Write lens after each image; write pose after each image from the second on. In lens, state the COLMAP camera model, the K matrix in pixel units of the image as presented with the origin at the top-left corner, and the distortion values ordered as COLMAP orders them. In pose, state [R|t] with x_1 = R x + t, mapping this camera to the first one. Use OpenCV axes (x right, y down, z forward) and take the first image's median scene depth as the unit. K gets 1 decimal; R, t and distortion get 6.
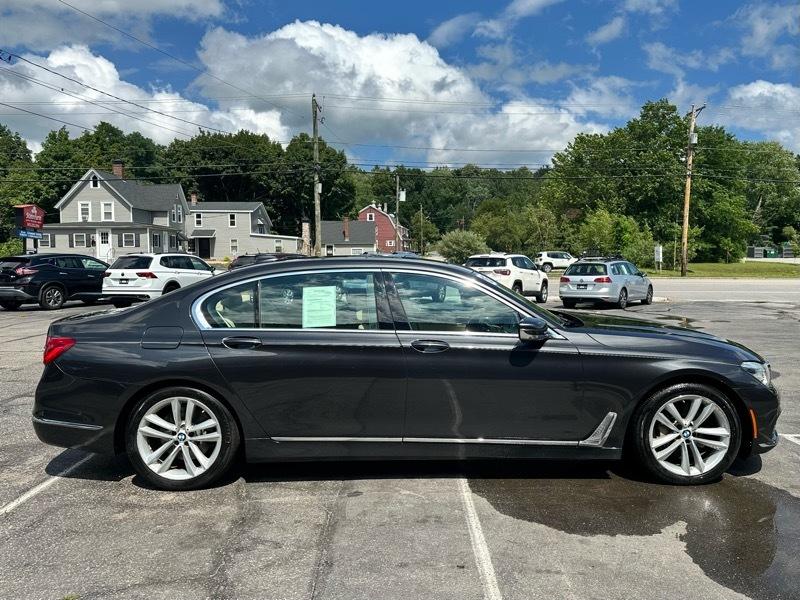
lens RADIAL K [[663.2, 0, 433.2], [0, 663.2, 274.5], [0, 0, 1]] dist [0.004753, -0.023219]
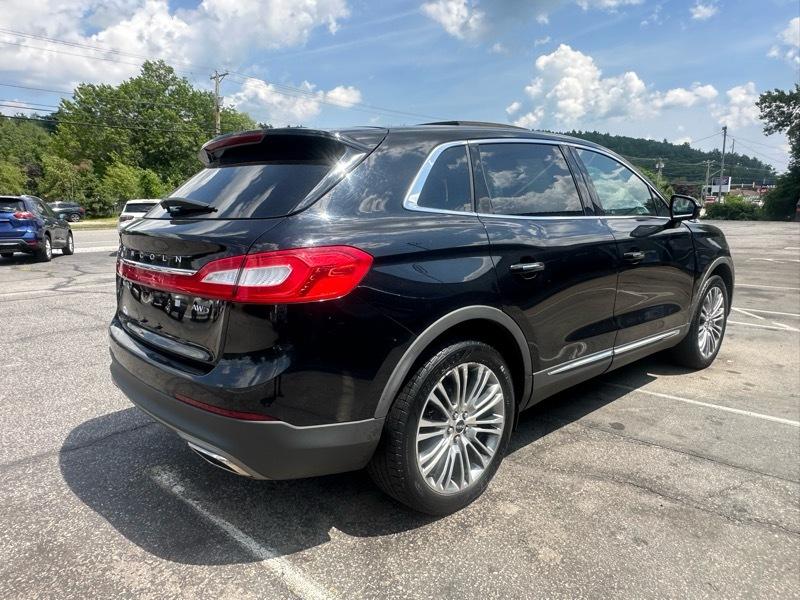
lens RADIAL K [[566.9, 0, 400.0], [0, 566.9, 300.0], [0, 0, 1]] dist [-0.012236, -0.004160]
pose [[0.705469, -0.136976, 0.695378, -0.355730], [0.046018, 0.987928, 0.147918, 0.013068], [-0.707245, -0.072352, 0.703256, 0.284211]]
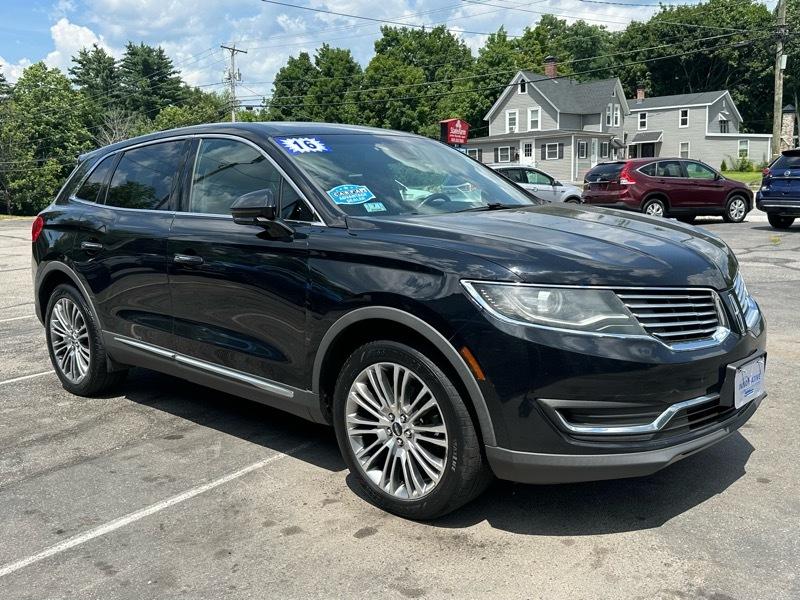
lens RADIAL K [[798.1, 0, 400.0], [0, 798.1, 300.0], [0, 0, 1]] dist [0.135168, -0.270468]
pose [[0.740739, 0.076154, -0.667463, 0.328933], [0.013932, 0.991599, 0.128597, 0.009988], [0.671649, -0.104556, 0.733455, 0.187307]]
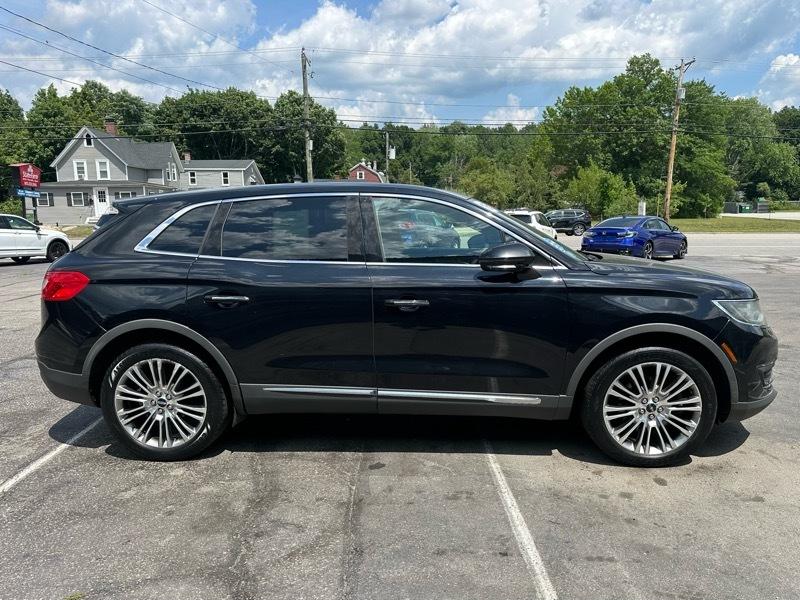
lens RADIAL K [[619.9, 0, 420.4], [0, 619.9, 318.0], [0, 0, 1]] dist [0.023143, -0.046074]
pose [[0.999980, -0.005581, 0.002994, -0.024079], [0.005112, 0.990321, 0.138699, 0.000242], [-0.003739, -0.138681, 0.990330, 0.065169]]
